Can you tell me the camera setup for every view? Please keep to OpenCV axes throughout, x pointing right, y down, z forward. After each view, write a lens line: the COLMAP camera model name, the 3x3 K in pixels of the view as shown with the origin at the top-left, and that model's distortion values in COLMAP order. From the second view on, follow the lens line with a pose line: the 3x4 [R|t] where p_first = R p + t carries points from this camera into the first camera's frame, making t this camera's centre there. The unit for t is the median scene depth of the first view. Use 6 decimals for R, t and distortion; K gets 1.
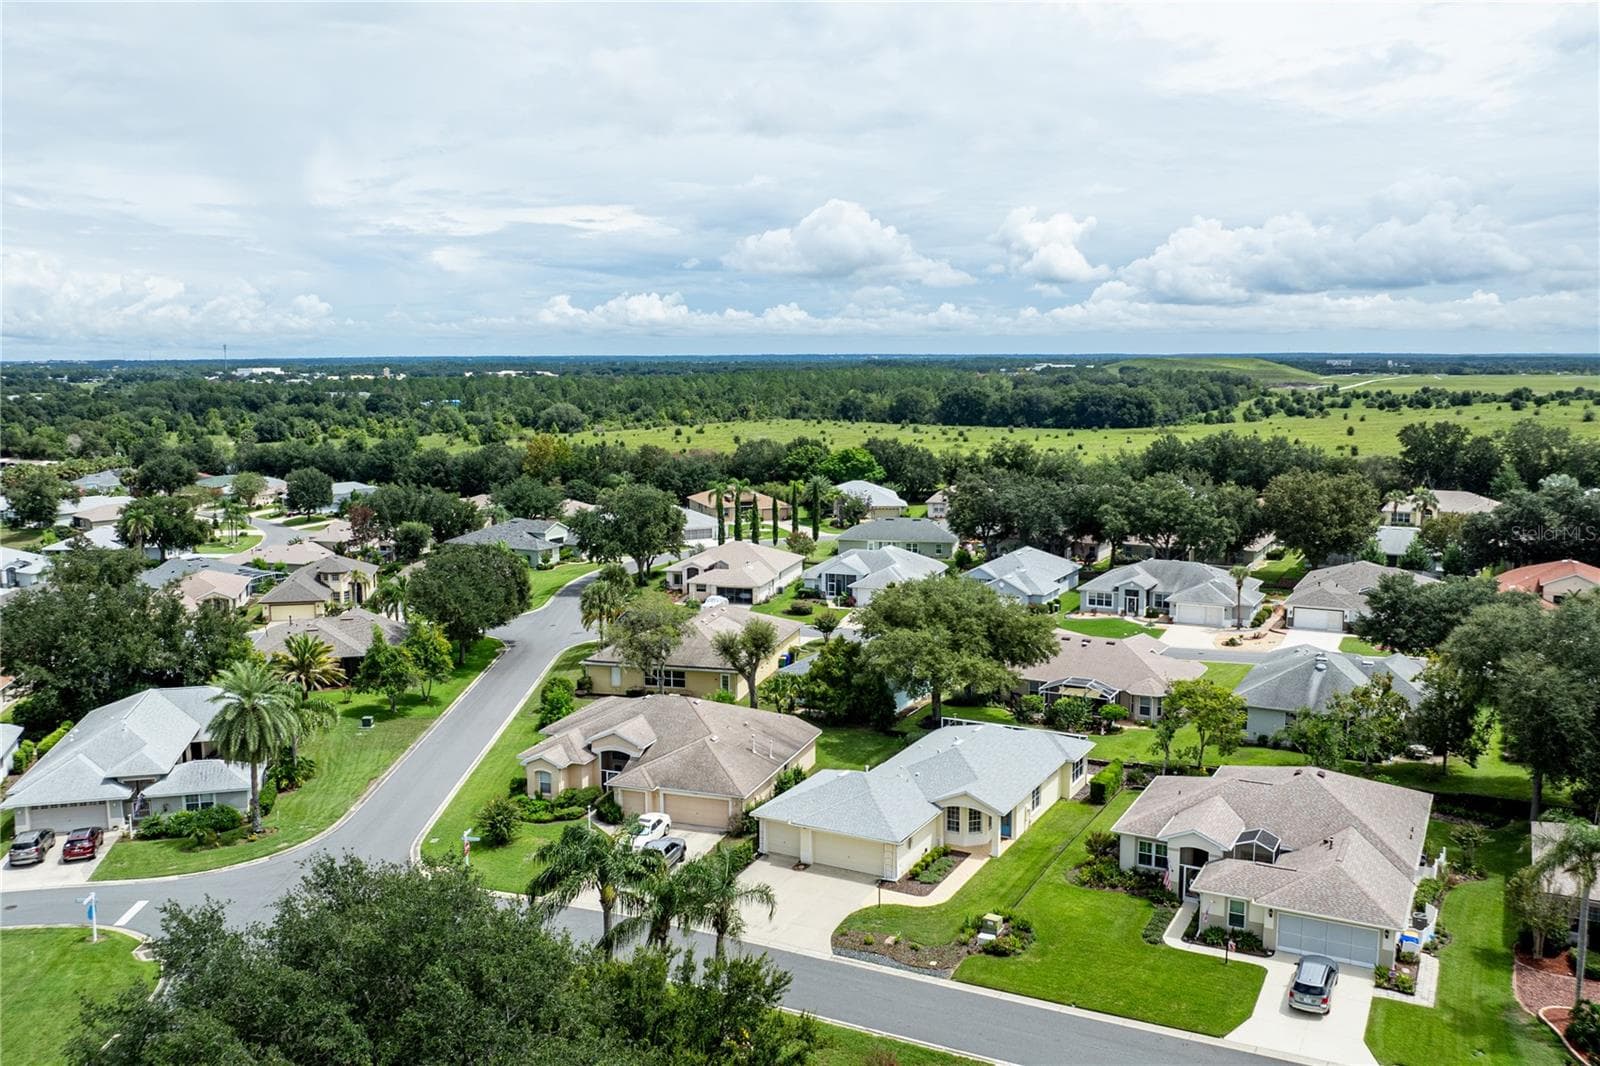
lens RADIAL K [[1341.3, 0, 781.1], [0, 1341.3, 530.4], [0, 0, 1]] dist [-0.004258, -0.040977]
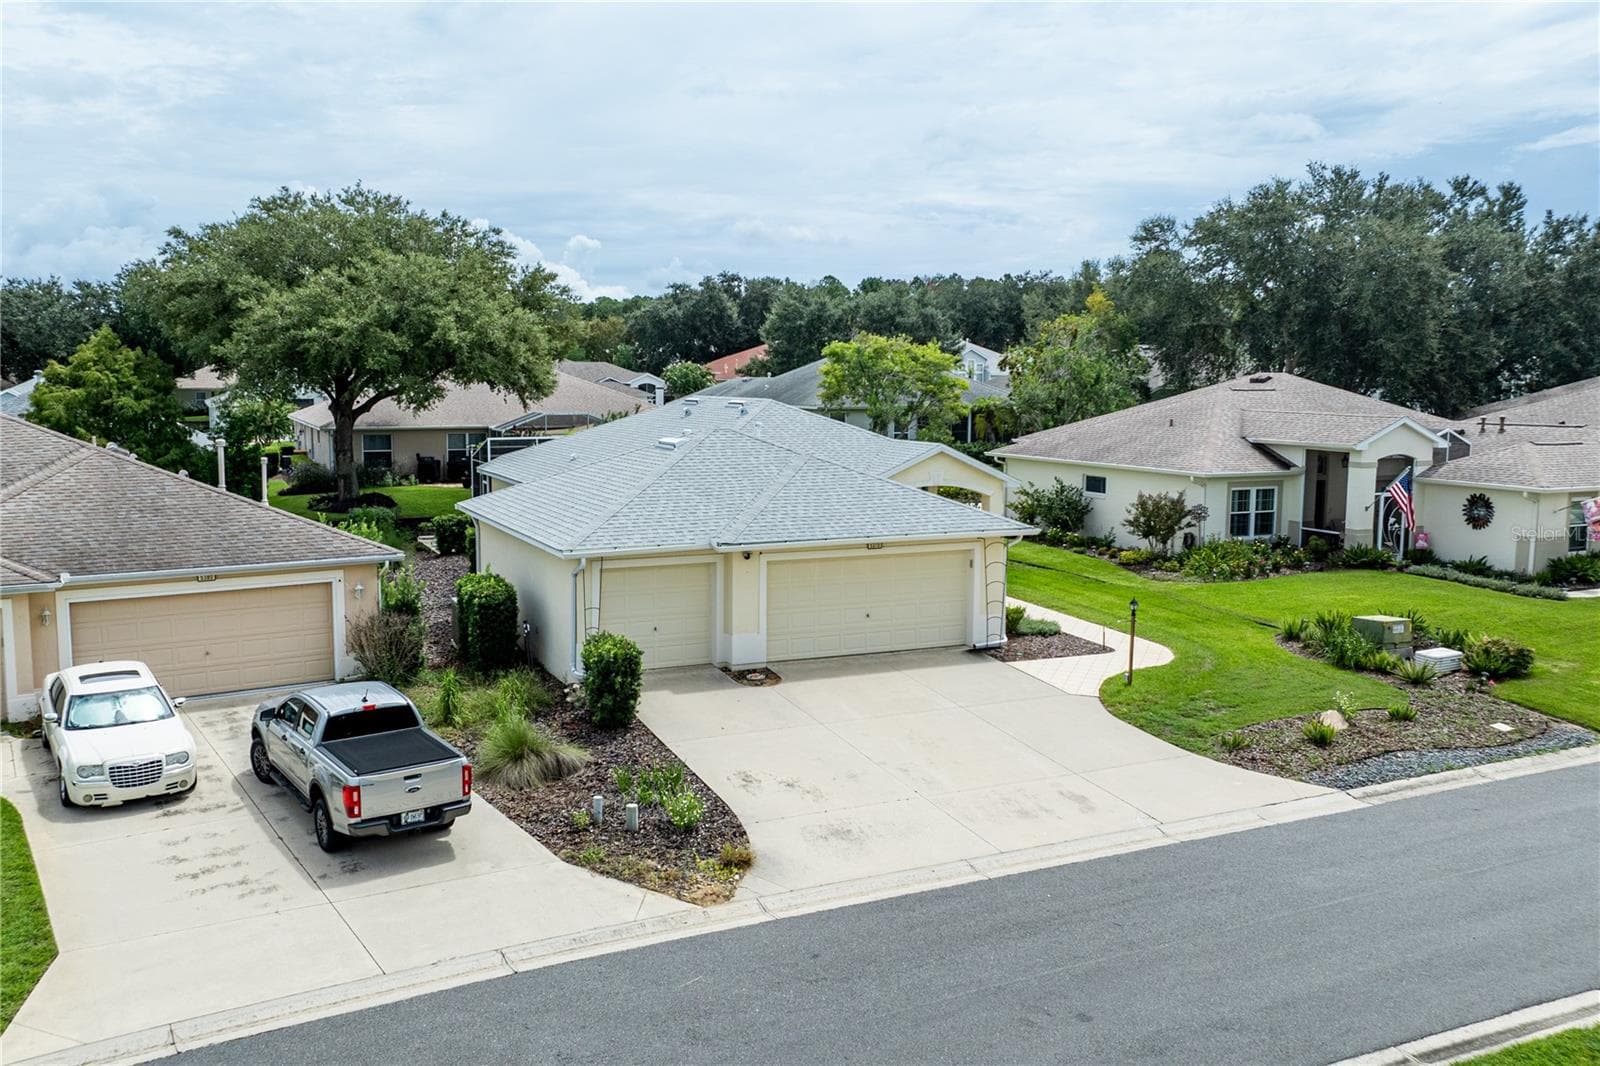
lens RADIAL K [[1339.5, 0, 750.5], [0, 1339.5, 530.7], [0, 0, 1]] dist [-0.005420, -0.008414]
pose [[0.600139, -0.078849, 0.796000, -0.122250], [0.097180, 0.994946, 0.025288, 0.105347], [-0.793971, 0.062178, 0.604768, 0.407942]]
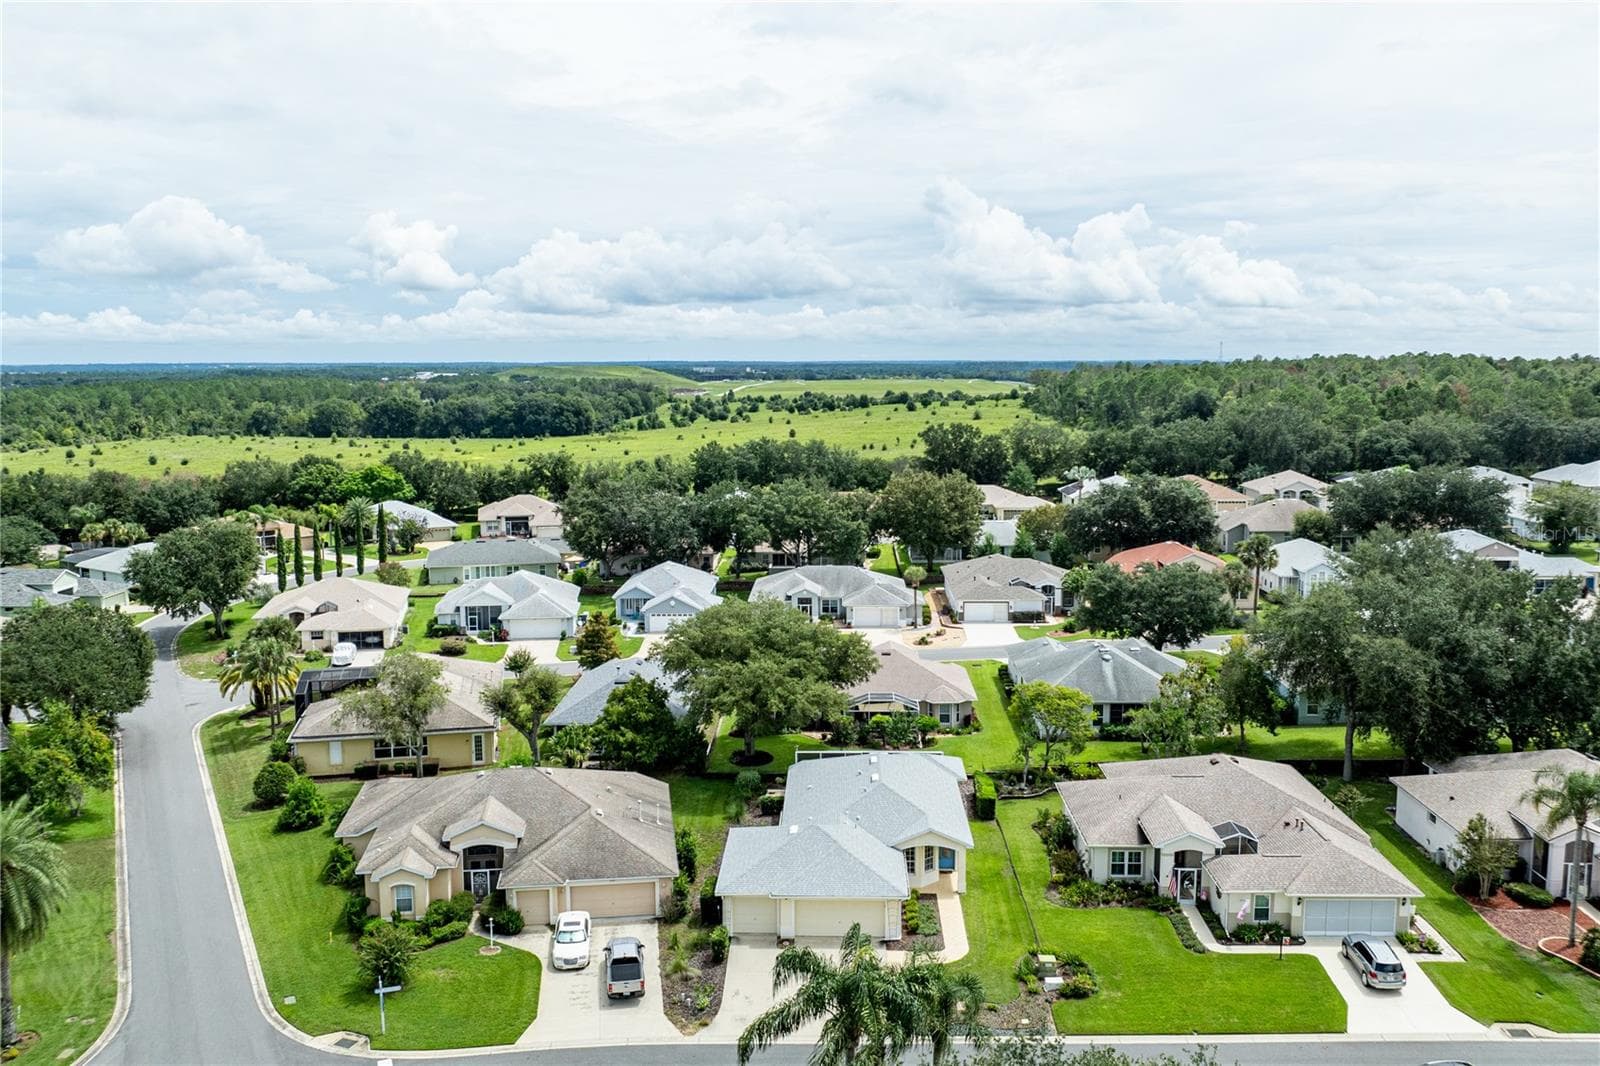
lens RADIAL K [[1341.3, 0, 781.1], [0, 1341.3, 530.4], [0, 0, 1]] dist [-0.004258, -0.040977]
pose [[0.891728, -0.056971, 0.448971, -0.186775], [0.059740, 0.998182, 0.008008, -0.013826], [-0.448611, 0.019681, 0.893511, 0.106216]]
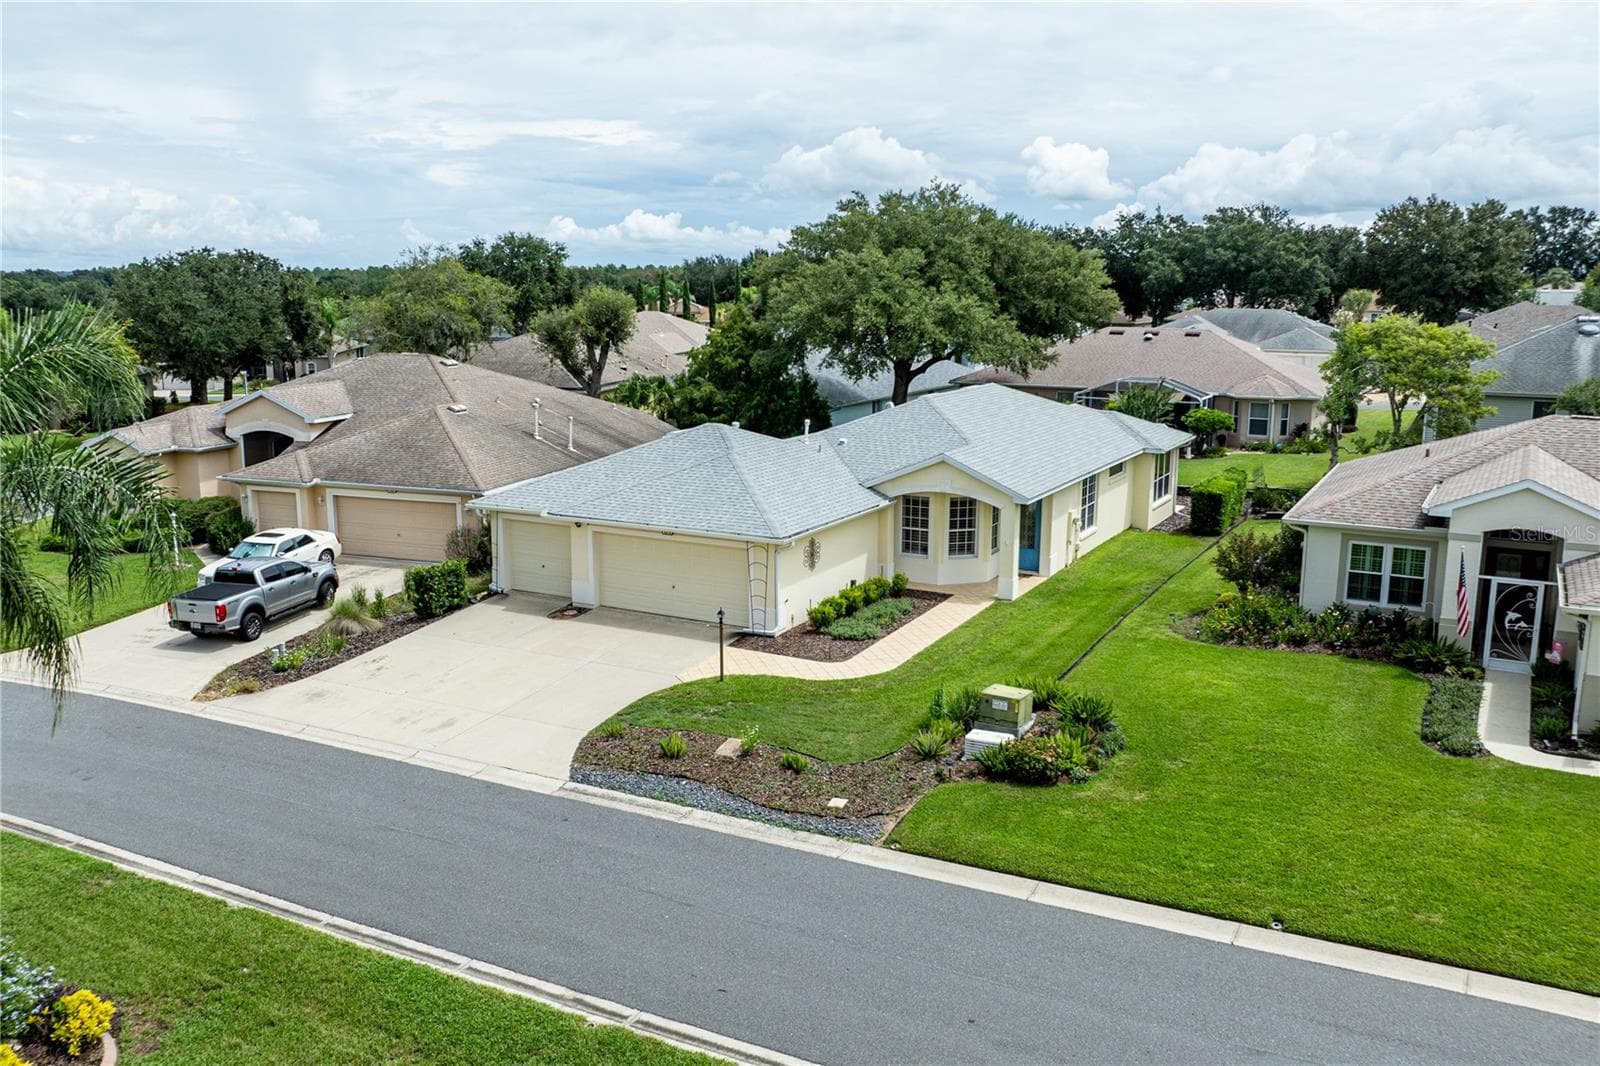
lens RADIAL K [[1341.3, 0, 781.1], [0, 1341.3, 530.4], [0, 0, 1]] dist [-0.004258, -0.040977]
pose [[0.999887, 0.012565, 0.008262, 0.041099], [-0.012994, 0.998458, 0.053974, 0.100950], [-0.007571, -0.054075, 0.998508, 0.283070]]
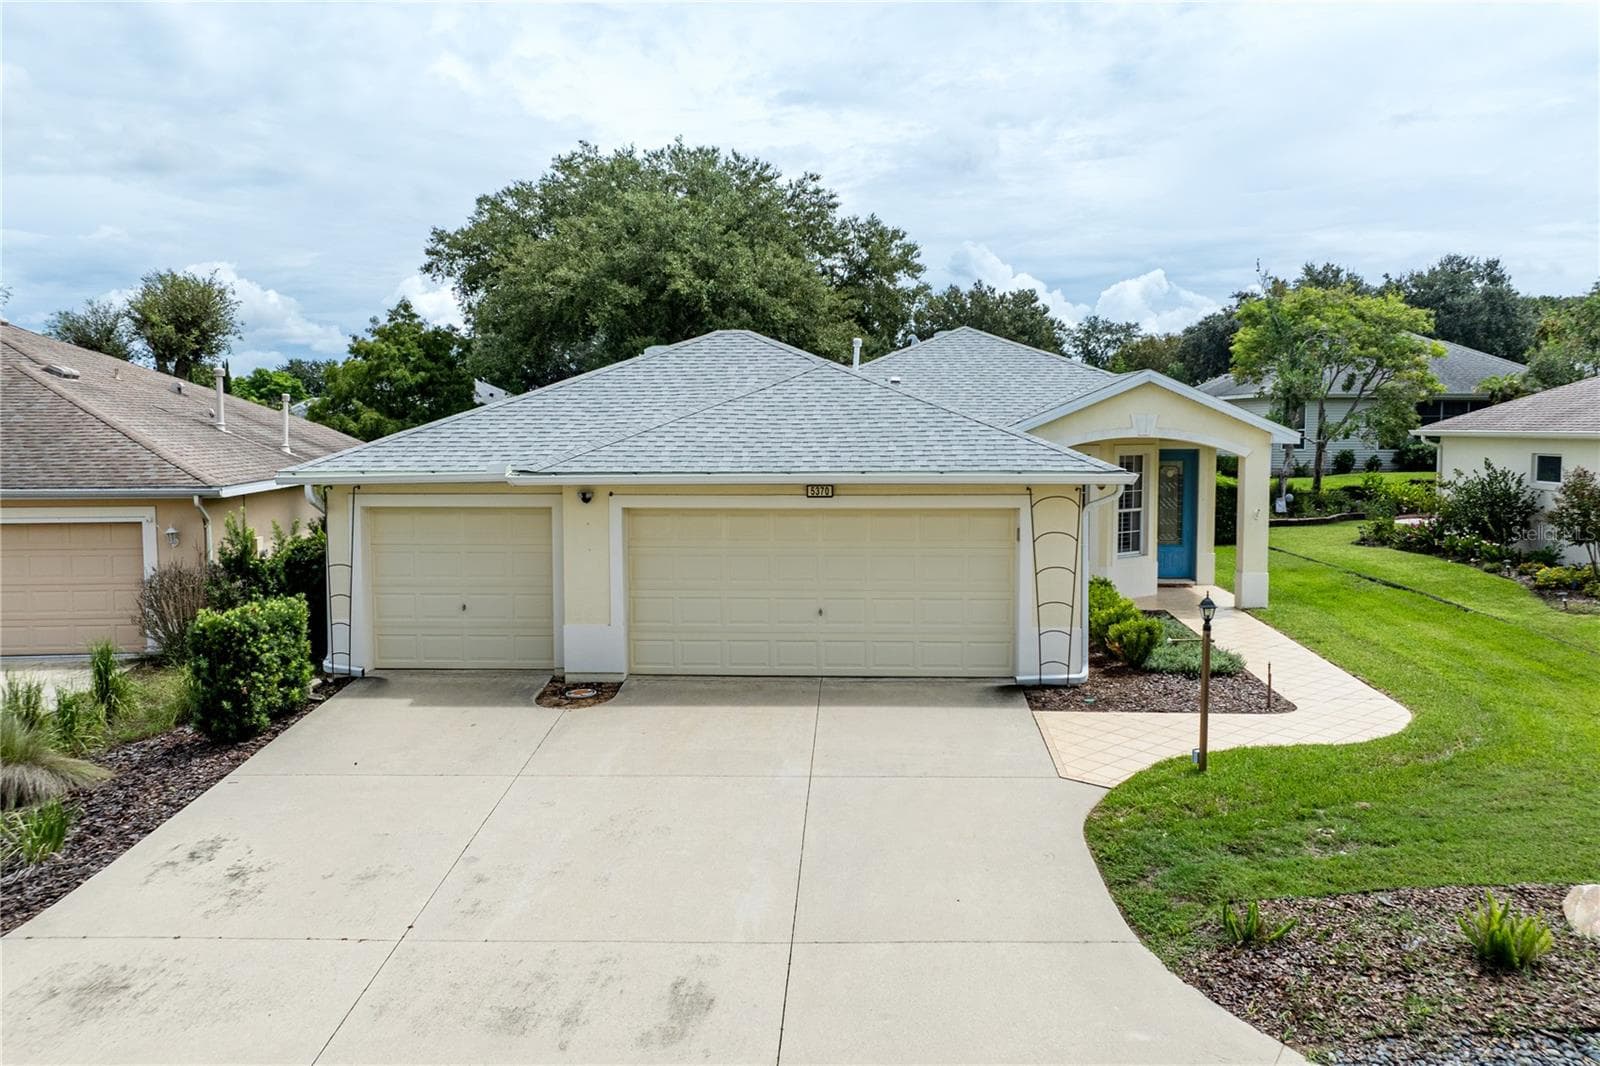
lens RADIAL K [[1321.4, 0, 814.1], [0, 1321.4, 538.9], [0, 0, 1]] dist [-0.018785, -0.005473]
pose [[0.887740, -0.028092, 0.459487, -0.022129], [0.052252, 0.997835, -0.039948, 0.120717], [-0.457370, 0.059473, 0.887286, 0.410970]]
